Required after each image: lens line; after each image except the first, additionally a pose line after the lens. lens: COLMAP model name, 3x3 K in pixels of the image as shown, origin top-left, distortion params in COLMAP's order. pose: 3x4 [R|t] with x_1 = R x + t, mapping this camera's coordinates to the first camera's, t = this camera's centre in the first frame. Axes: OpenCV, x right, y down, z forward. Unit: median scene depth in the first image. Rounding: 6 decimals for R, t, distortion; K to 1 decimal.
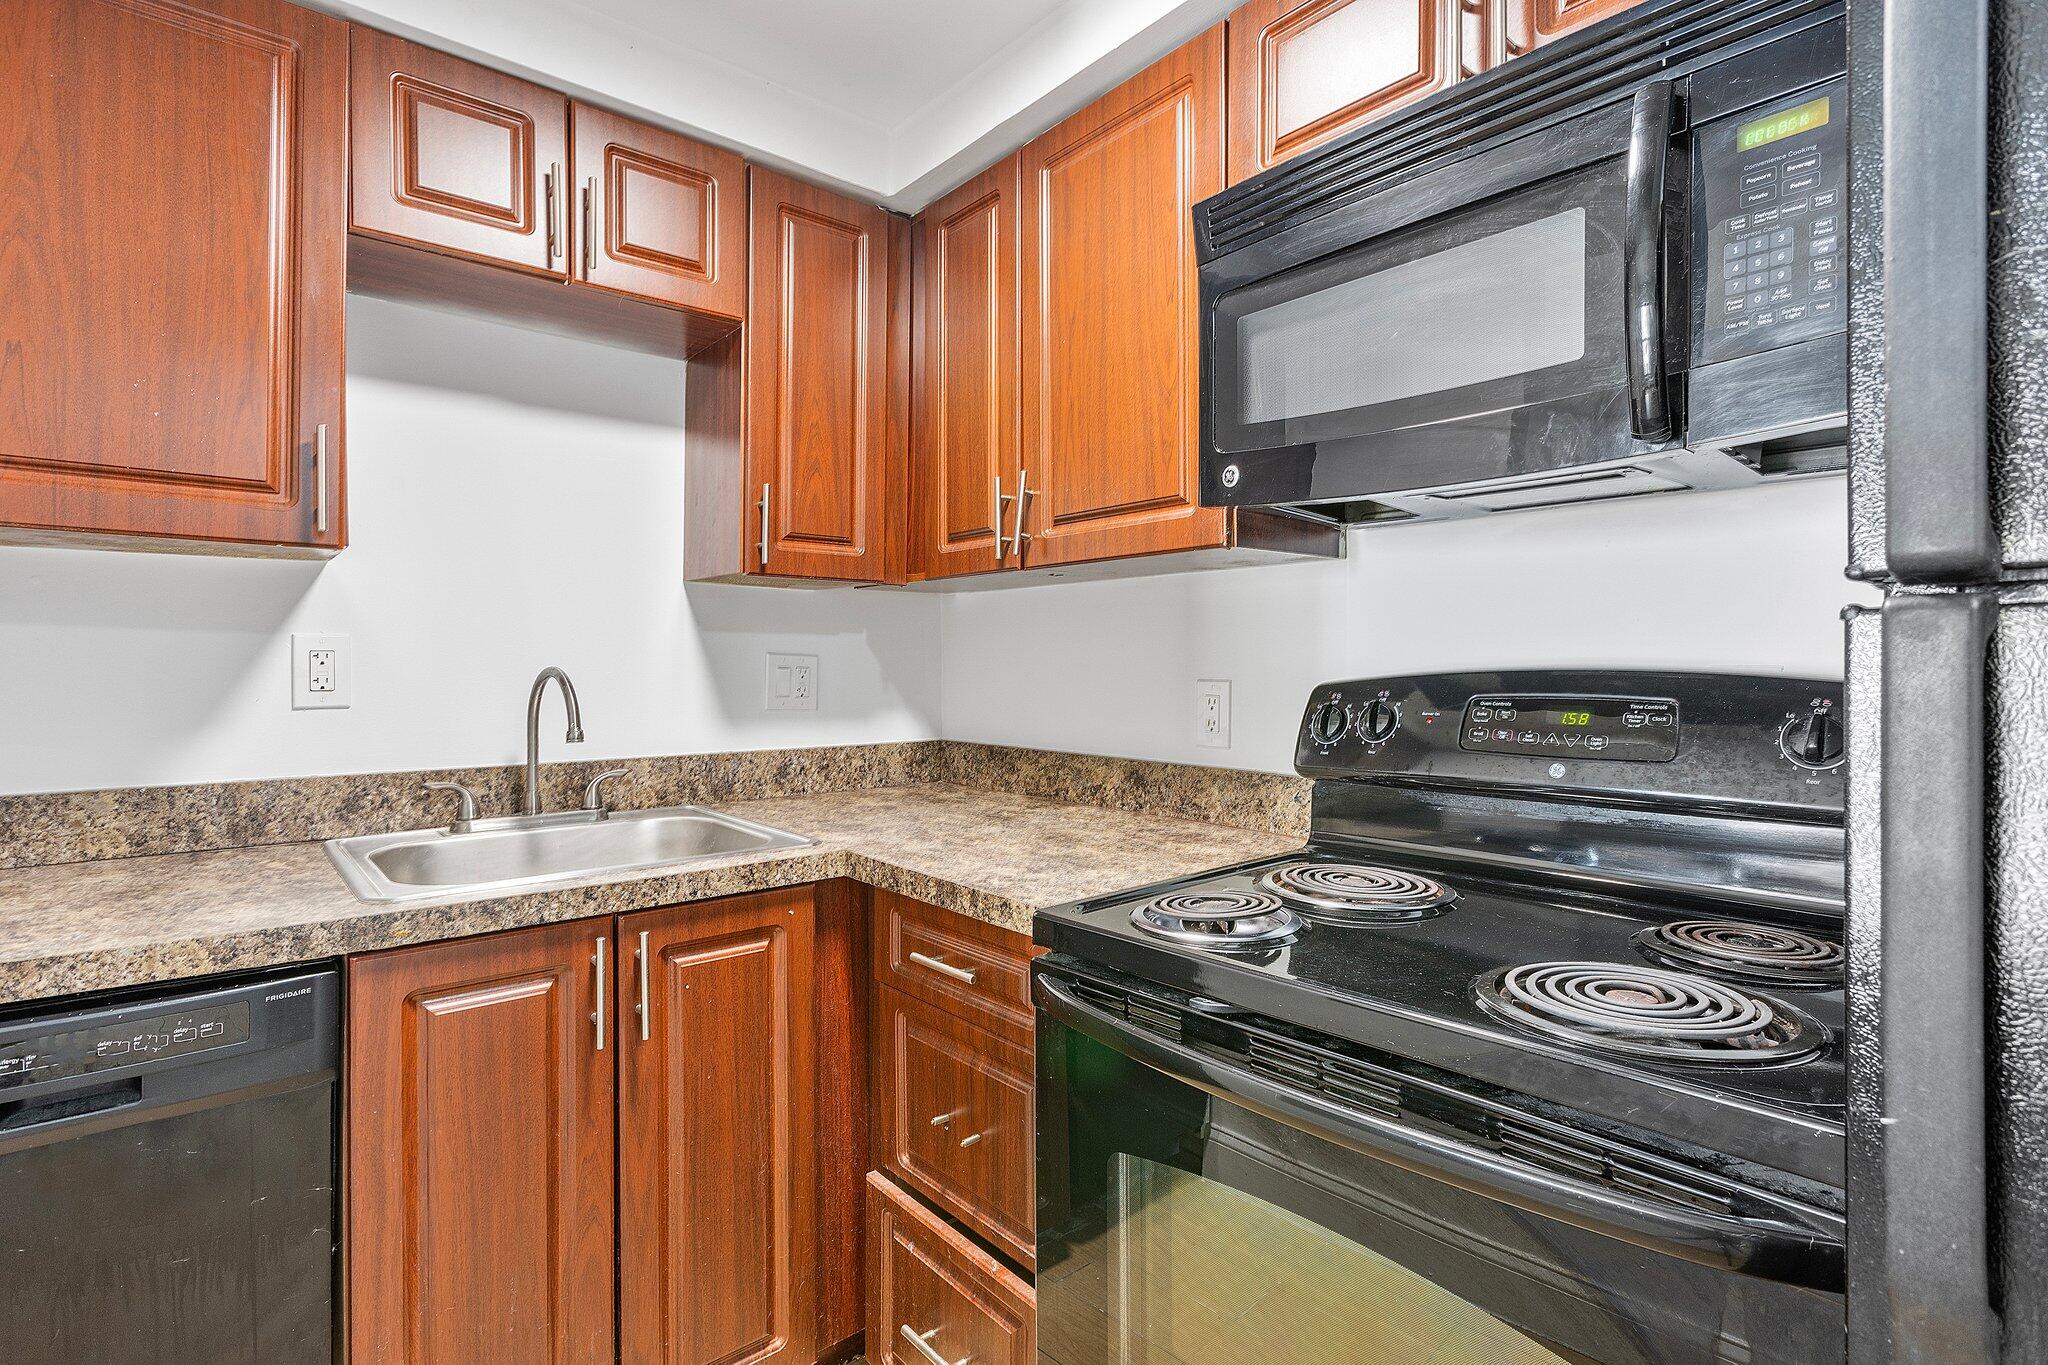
lens RADIAL K [[998.7, 0, 1027.1], [0, 998.7, 663.3], [0, 0, 1]] dist [0.000568, 0.001535]
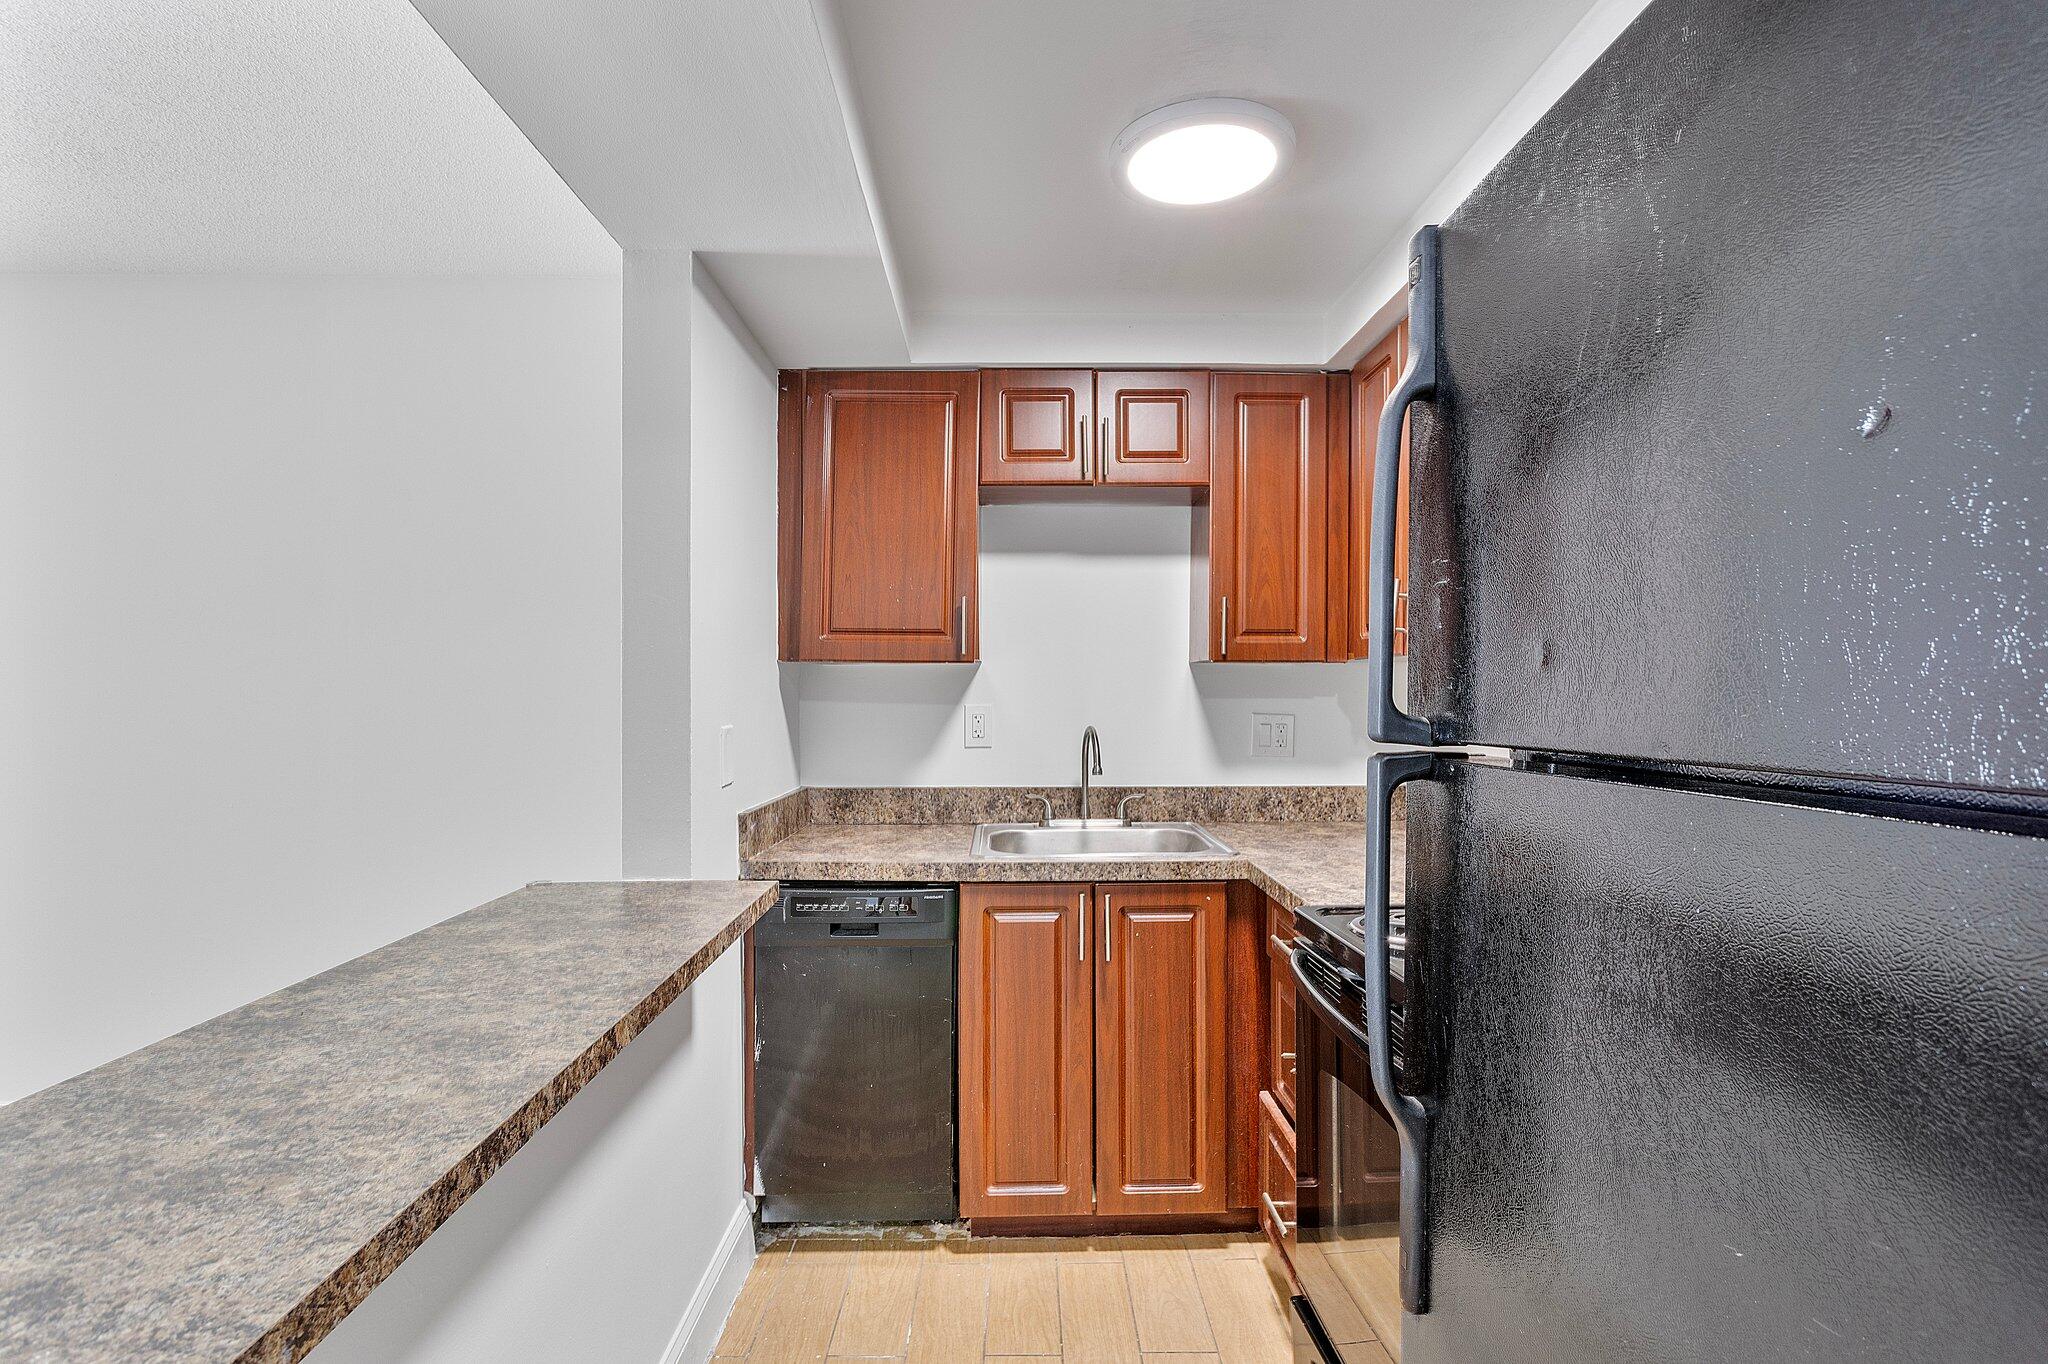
lens RADIAL K [[998.7, 0, 1027.1], [0, 998.7, 662.8], [0, 0, 1]] dist [0.000568, 0.001535]
pose [[0.779774, -0.017479, -0.625817, 0.476837], [0.002069, 0.999677, -0.025343, -0.061894], [0.626057, 0.018467, 0.779558, -0.322627]]
